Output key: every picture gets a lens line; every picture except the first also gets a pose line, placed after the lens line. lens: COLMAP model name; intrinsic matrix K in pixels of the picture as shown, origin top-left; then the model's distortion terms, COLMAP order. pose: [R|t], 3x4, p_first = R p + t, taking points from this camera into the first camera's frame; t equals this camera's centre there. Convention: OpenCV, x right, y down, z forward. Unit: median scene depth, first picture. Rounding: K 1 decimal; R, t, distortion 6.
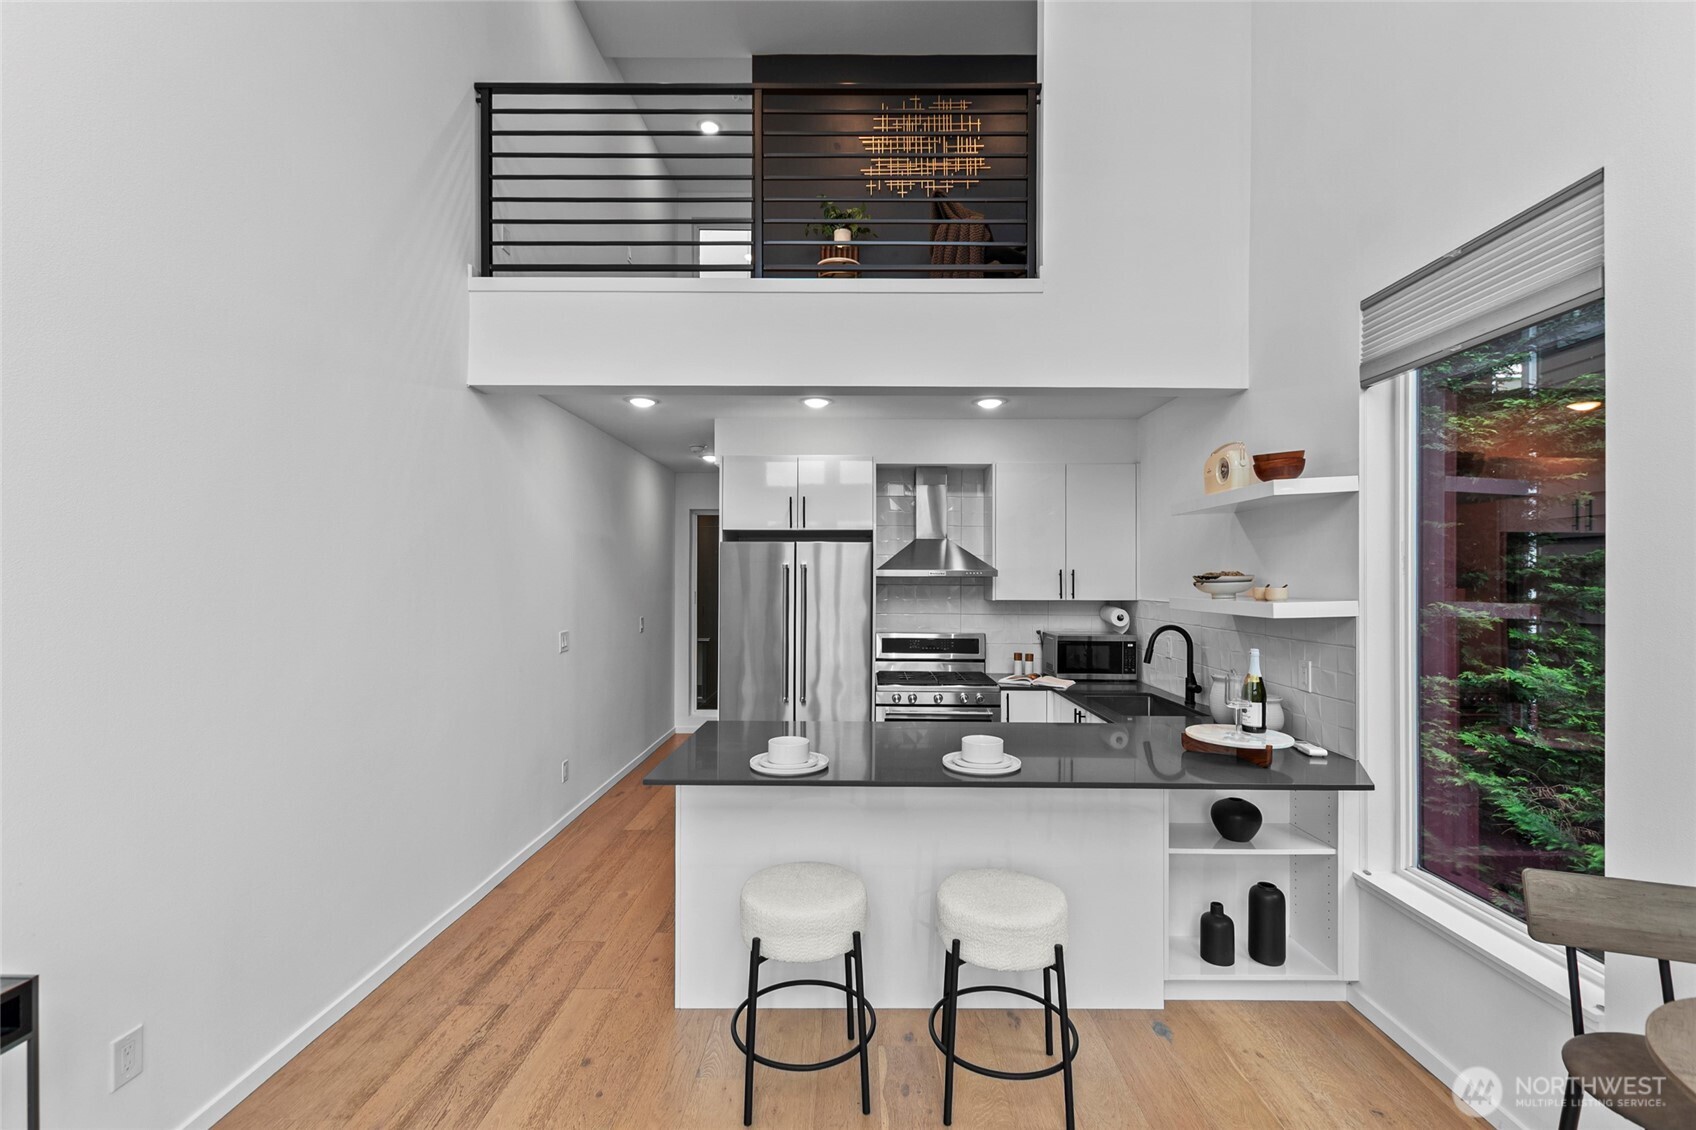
lens RADIAL K [[733.0, 0, 851.2], [0, 733.0, 575.6], [0, 0, 1]] dist [0.001625, -0.000828]
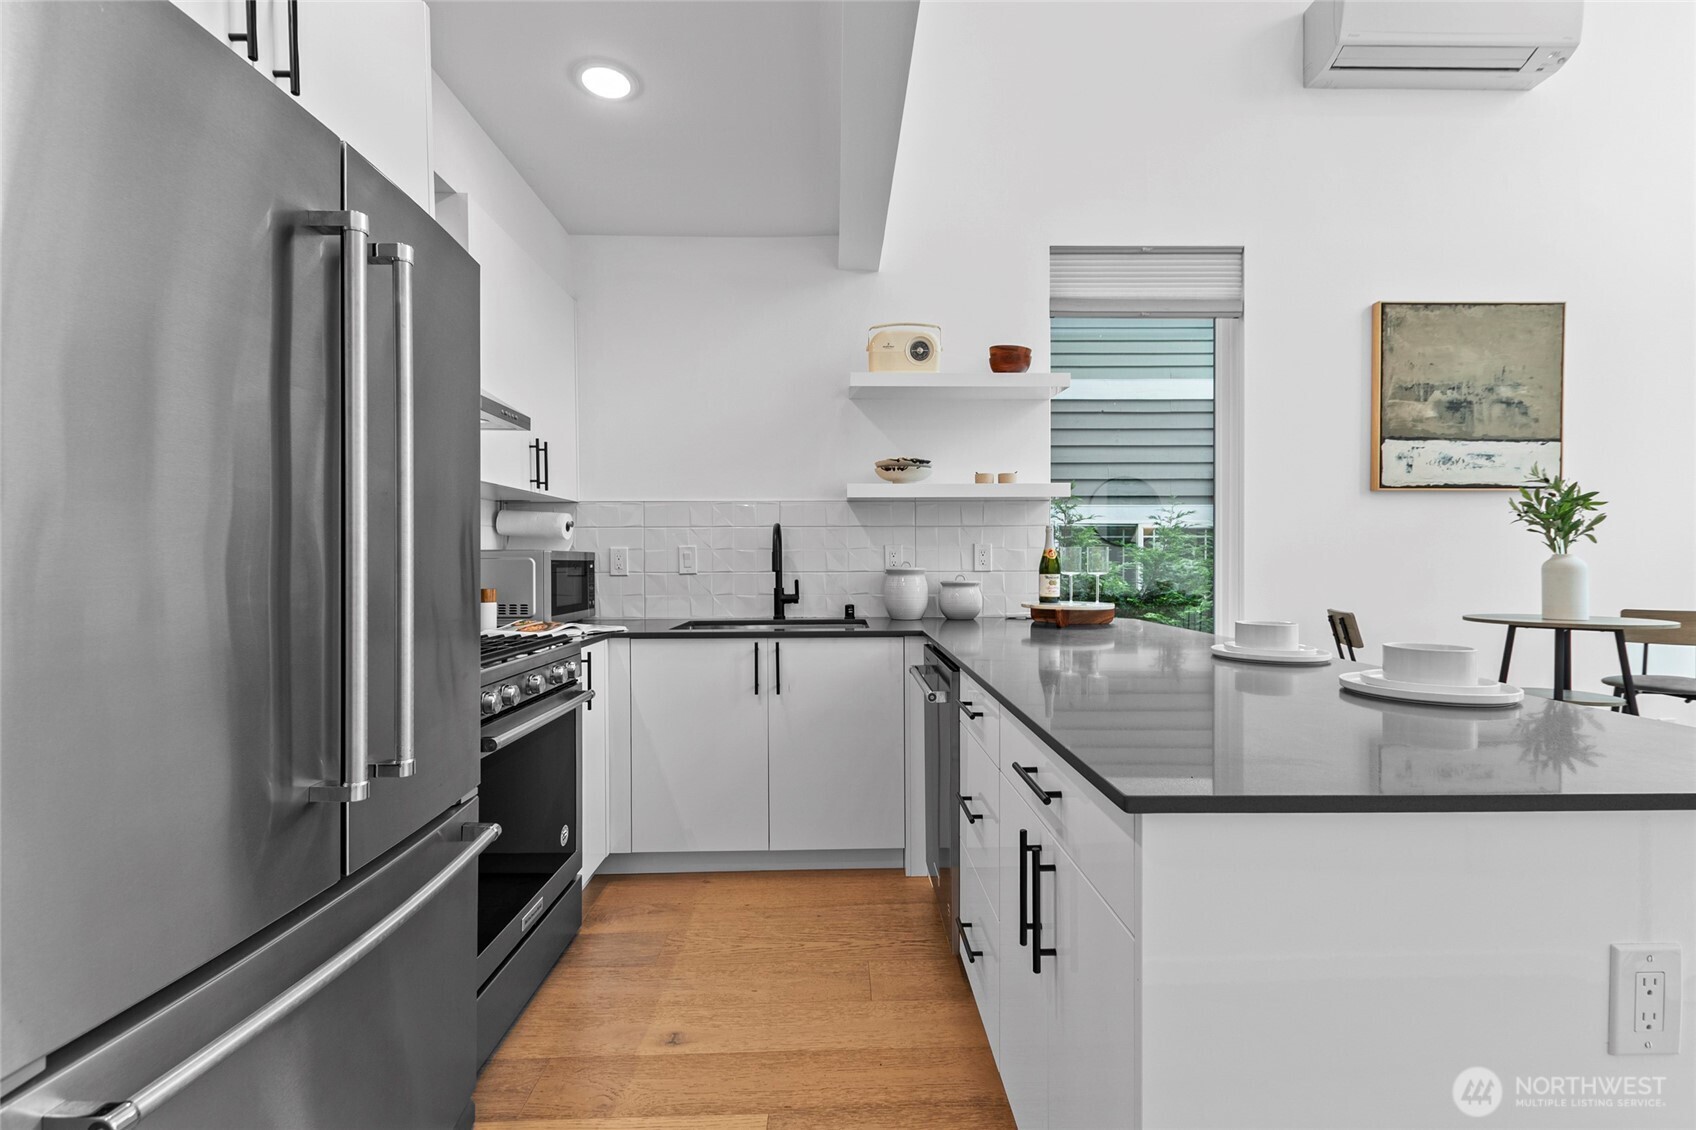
lens RADIAL K [[722.7, 0, 852.0], [0, 722.7, 567.1], [0, 0, 1]] dist [0.009441, -0.004813]
pose [[-0.032041, -0.013514, 0.999395, -0.432179], [-0.000792, 0.999909, 0.013495, 0.125610], [-0.999486, -0.000359, -0.032048, 1.131539]]
